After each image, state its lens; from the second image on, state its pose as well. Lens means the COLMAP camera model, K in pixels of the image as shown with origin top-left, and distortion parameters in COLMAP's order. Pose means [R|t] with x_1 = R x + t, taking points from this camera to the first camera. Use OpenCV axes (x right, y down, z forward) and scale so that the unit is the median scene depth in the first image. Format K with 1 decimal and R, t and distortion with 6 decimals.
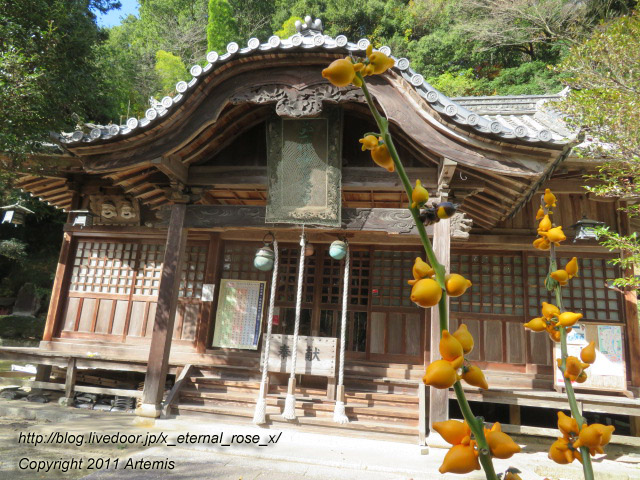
lens RADIAL K [[468.1, 0, 317.5], [0, 468.1, 239.9], [0, 0, 1]] dist [-0.003852, 0.001141]
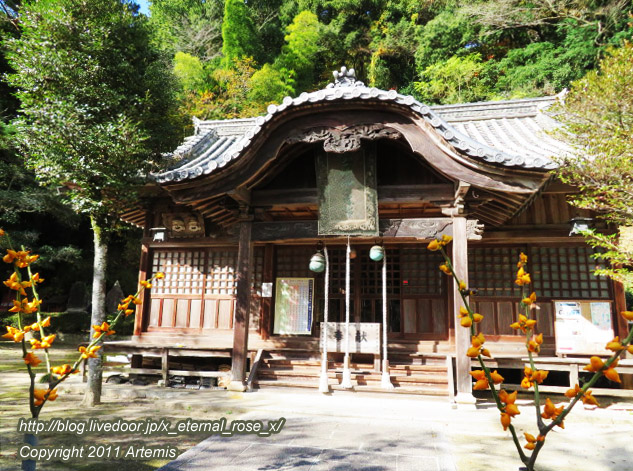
lens RADIAL K [[470.7, 0, 315.6], [0, 470.7, 237.1], [0, 0, 1]] dist [0.004597, -0.002317]
pose [[0.998086, -0.053864, -0.030376, -0.076077], [0.055074, 0.997660, 0.040522, -0.079030], [0.028122, -0.042117, 0.998717, -0.251426]]
